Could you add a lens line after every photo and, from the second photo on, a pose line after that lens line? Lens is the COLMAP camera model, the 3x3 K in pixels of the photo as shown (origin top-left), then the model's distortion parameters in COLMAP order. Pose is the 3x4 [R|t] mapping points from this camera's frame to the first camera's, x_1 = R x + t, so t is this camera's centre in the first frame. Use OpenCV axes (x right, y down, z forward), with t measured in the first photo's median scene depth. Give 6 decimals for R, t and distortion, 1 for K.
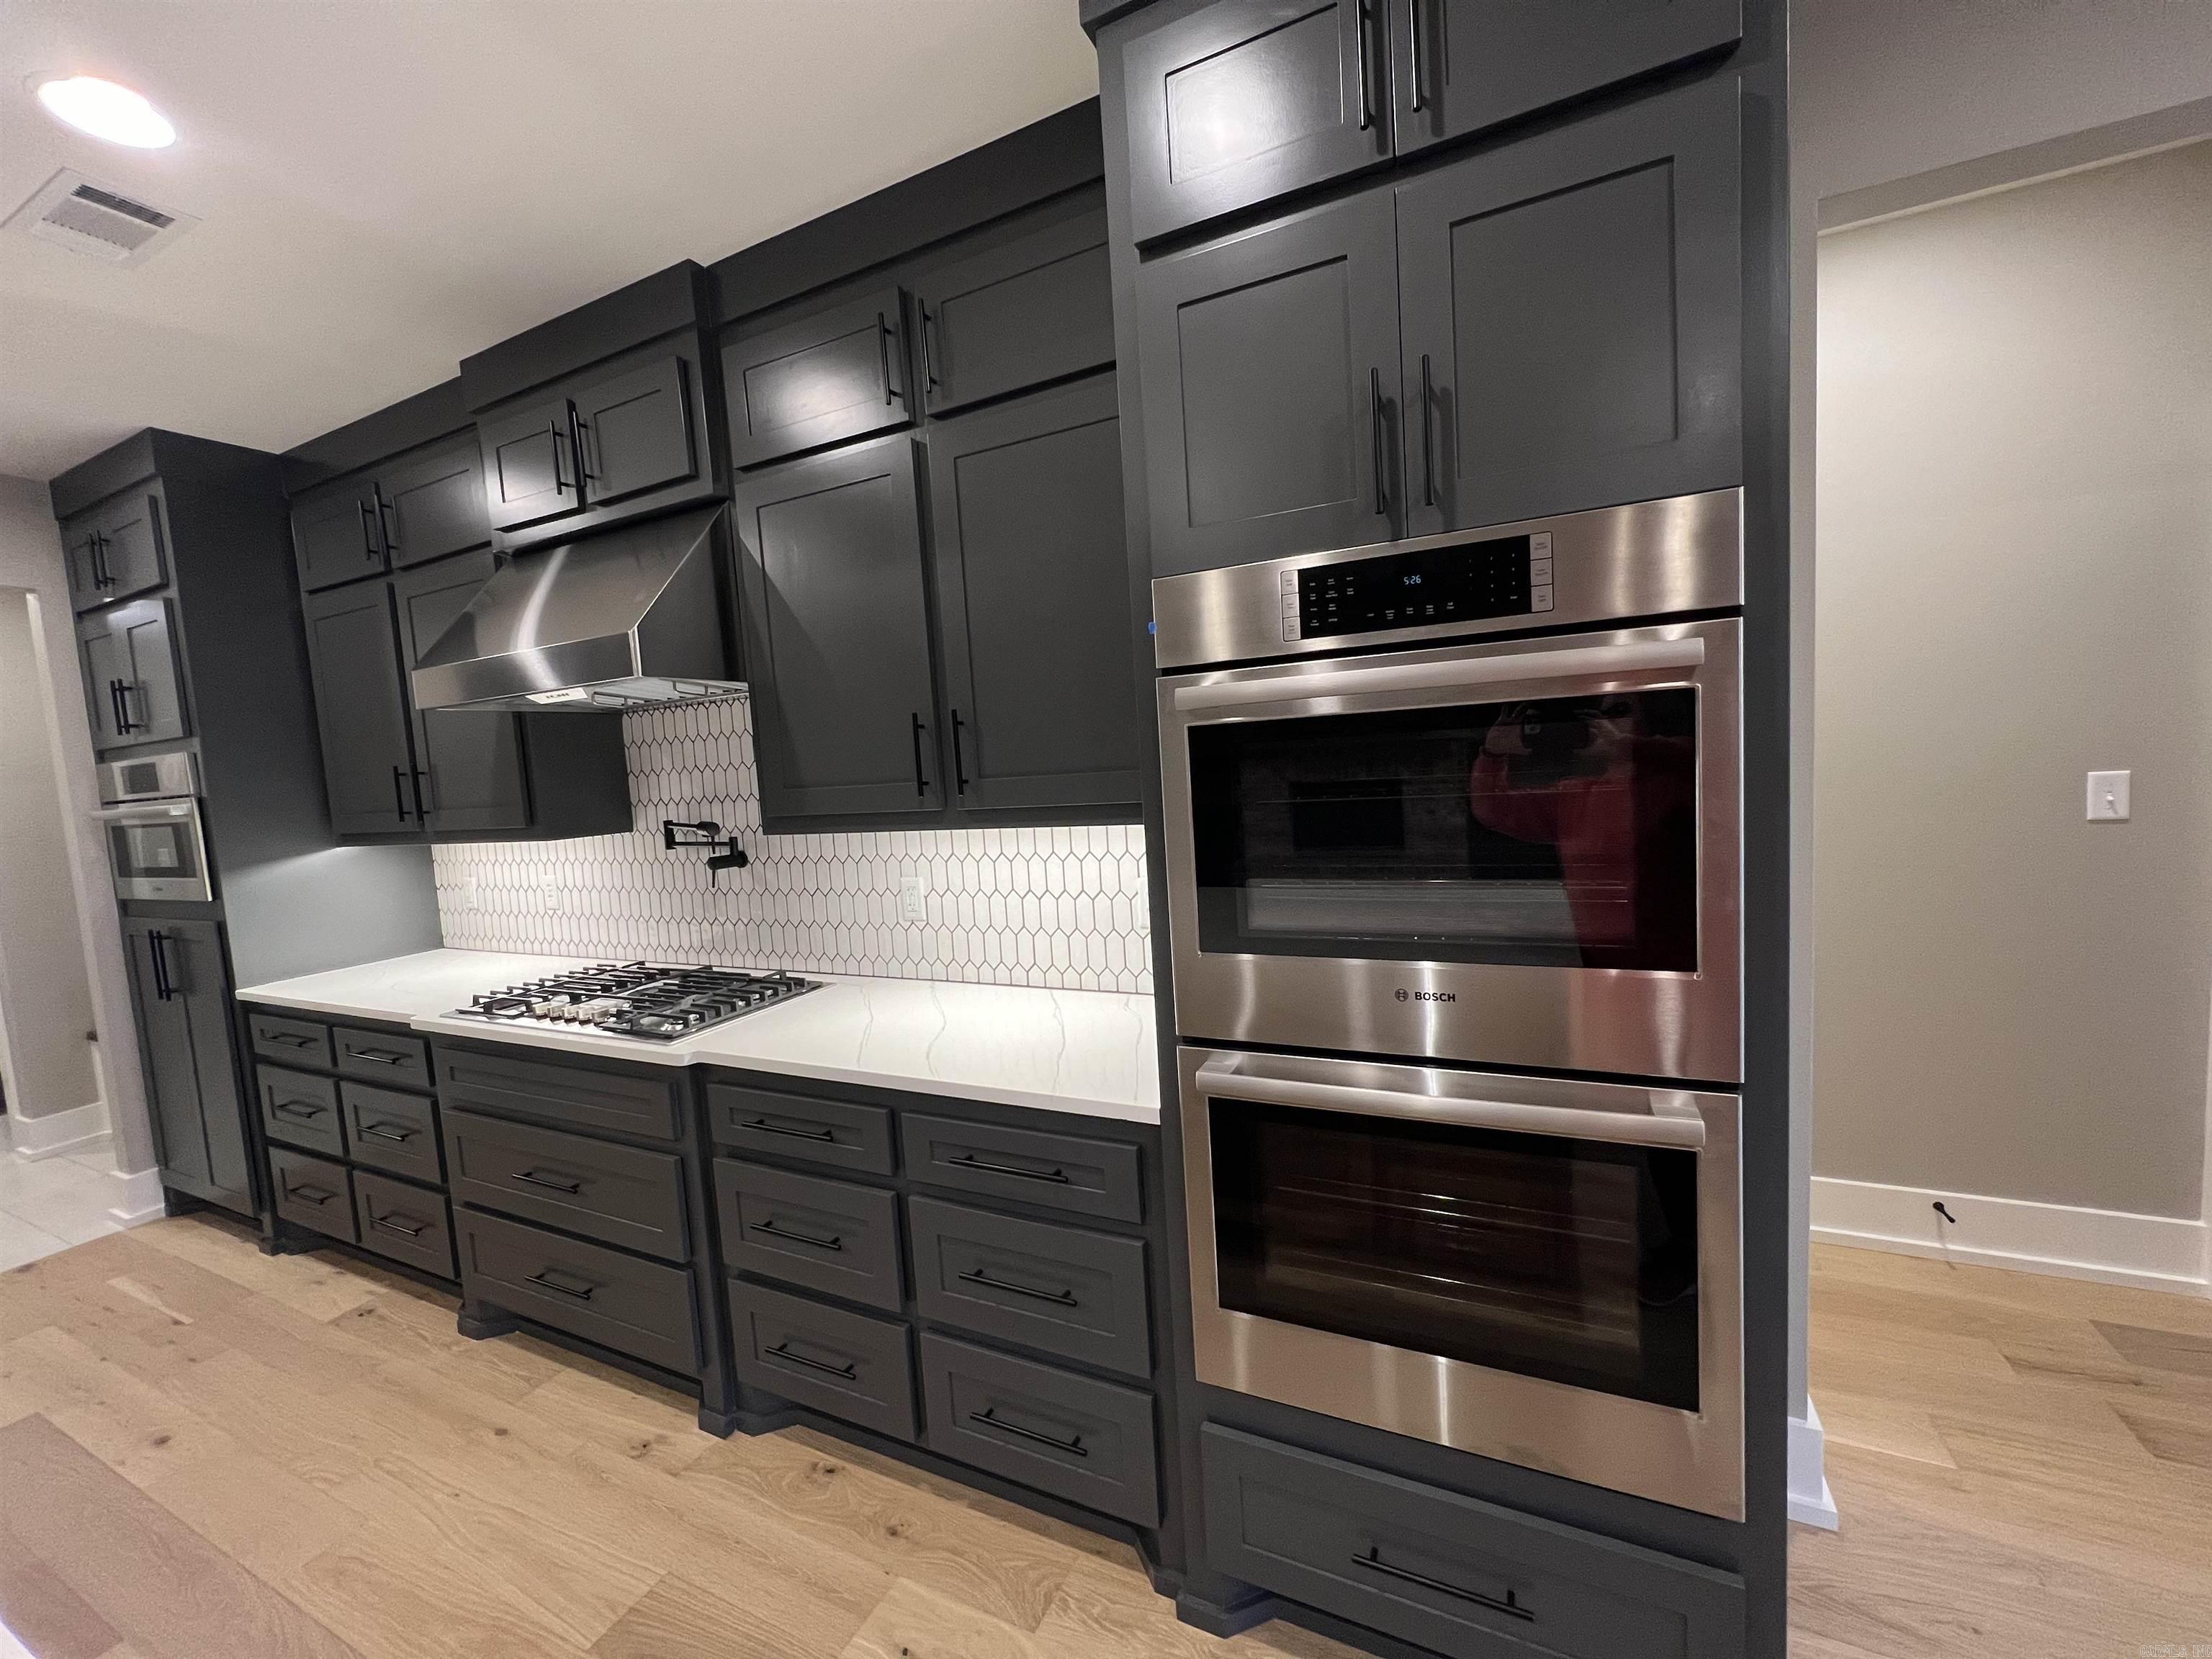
lens RADIAL K [[888.3, 0, 1108.0], [0, 888.3, 838.8], [0, 0, 1]] dist [0.000760, 0.000030]
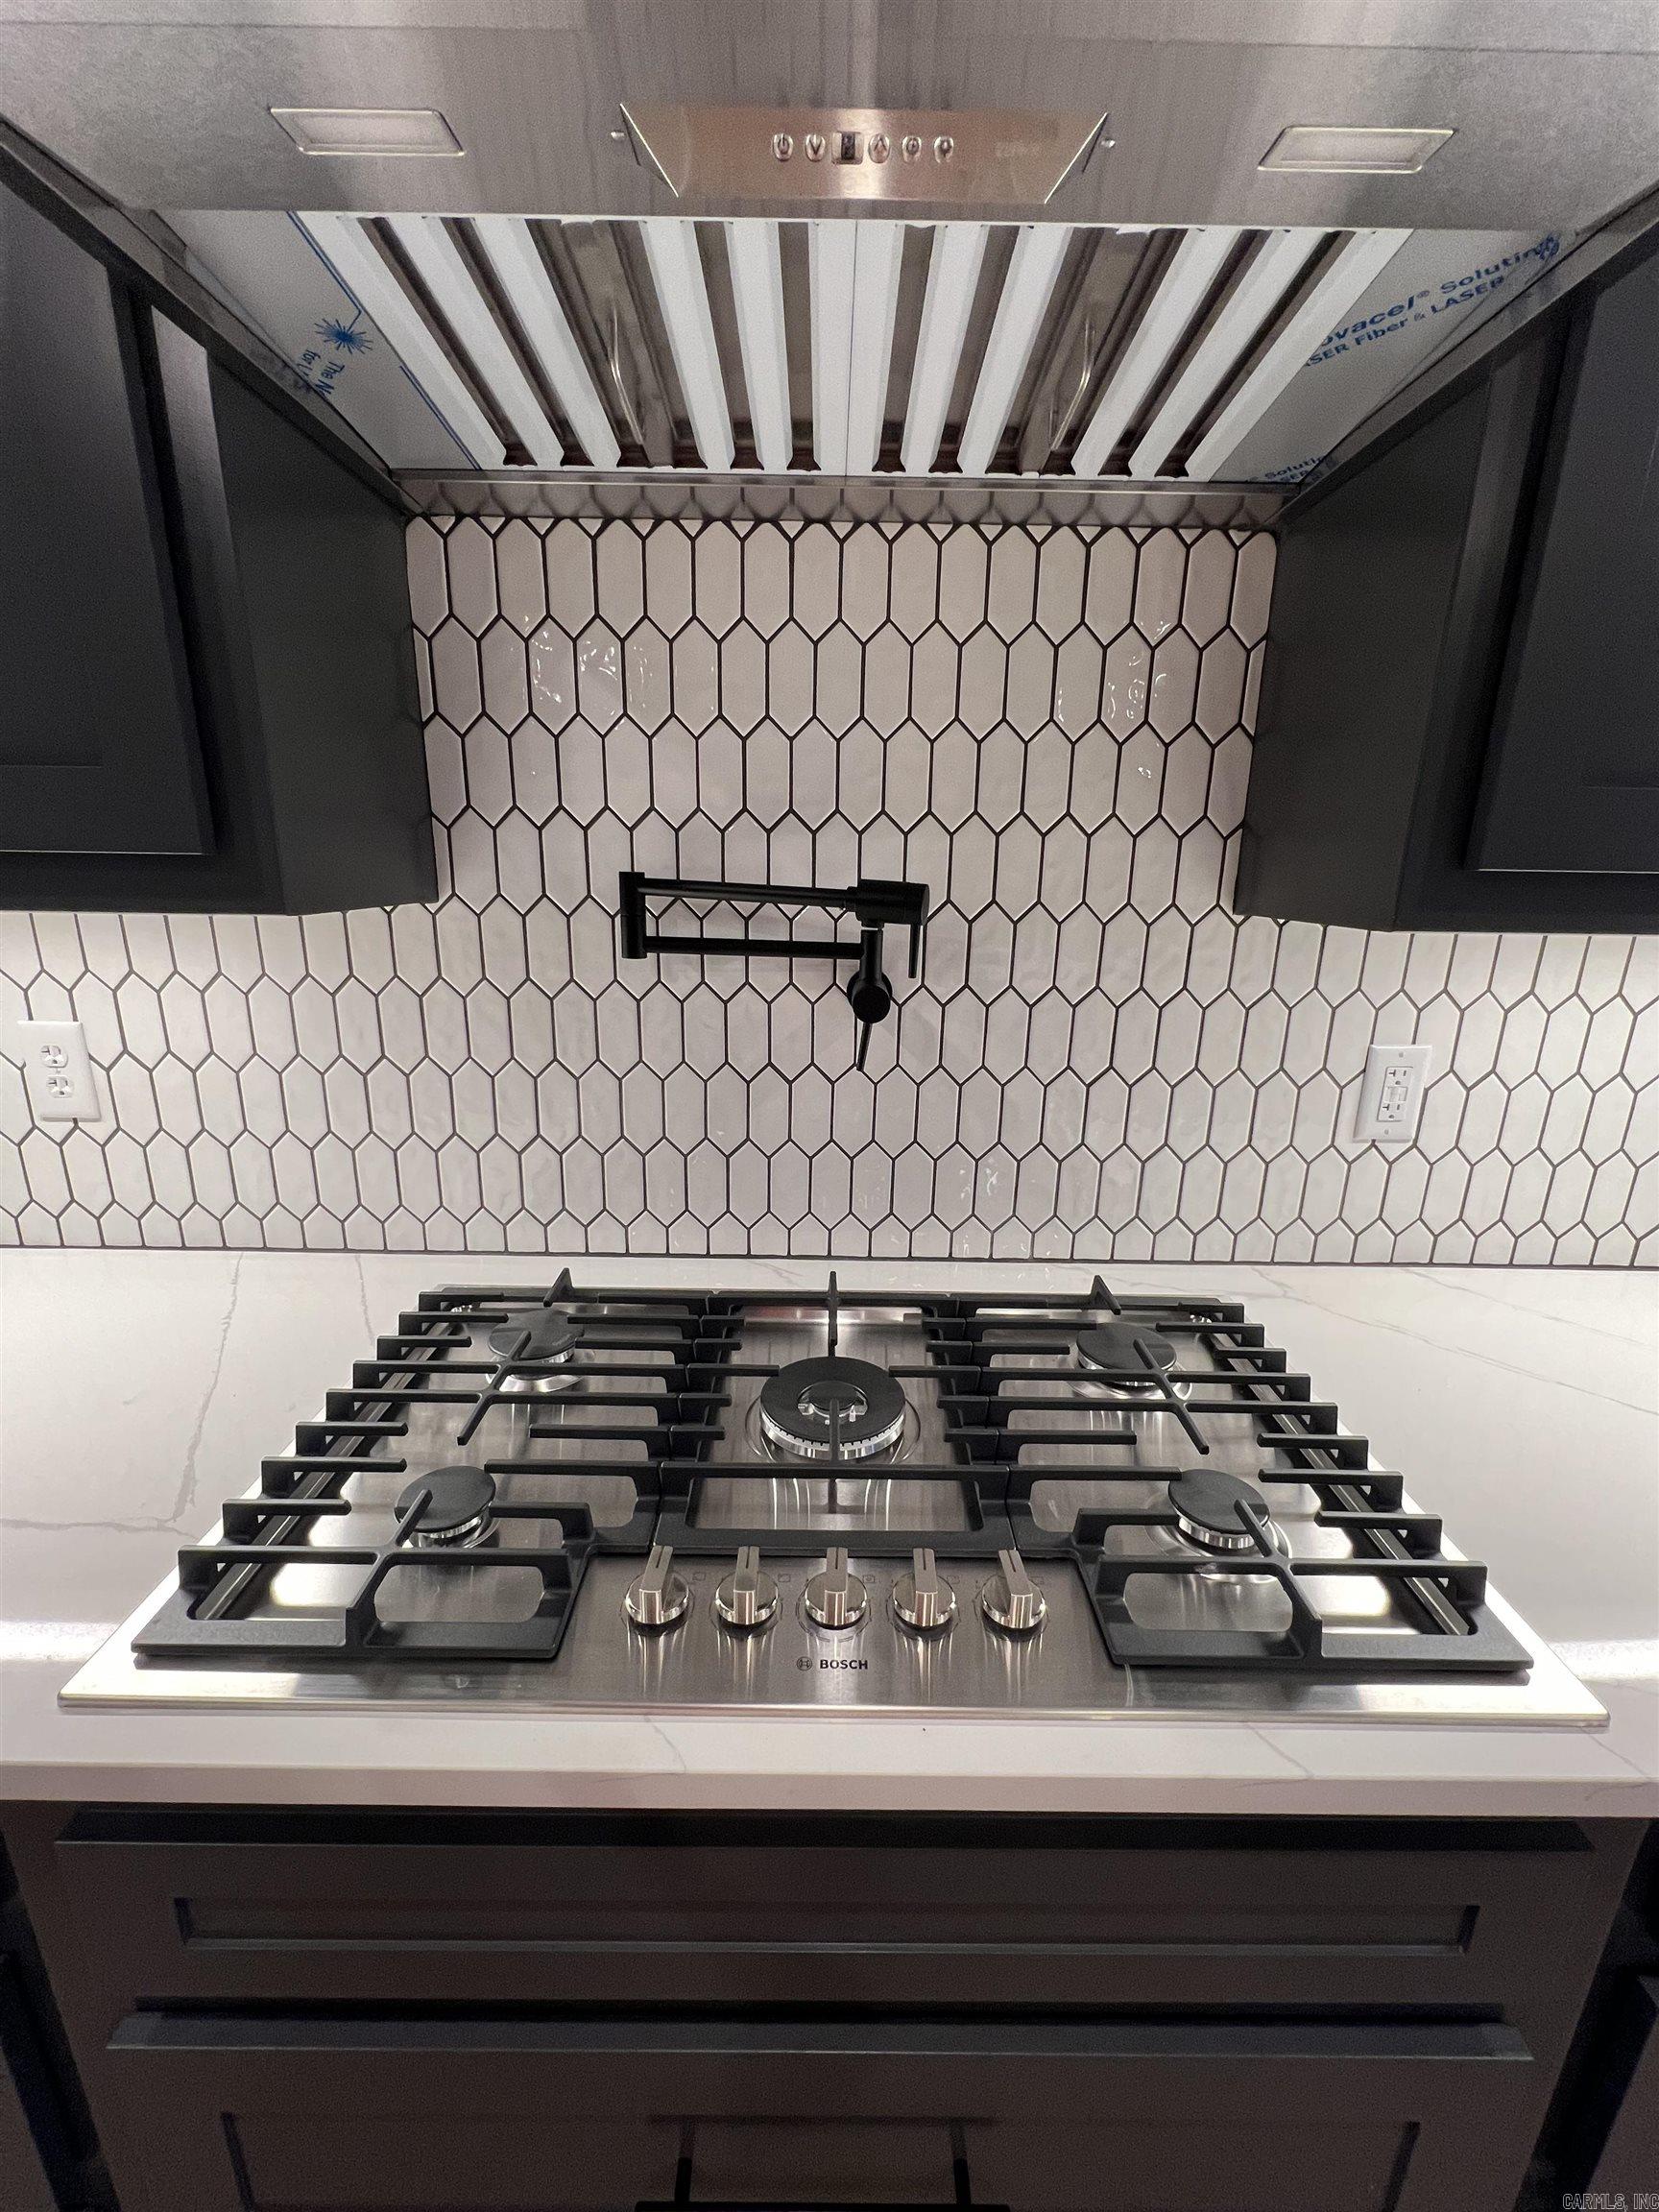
lens RADIAL K [[888.3, 0, 825.4], [0, 888.3, 1090.9], [0, 0, 1]] dist [0.000760, 0.000030]
pose [[0.893157, -0.047272, 0.447255, -0.582969], [-0.030930, 0.985650, 0.165943, 0.003288], [-0.448681, -0.162047, 0.878878, 0.644197]]
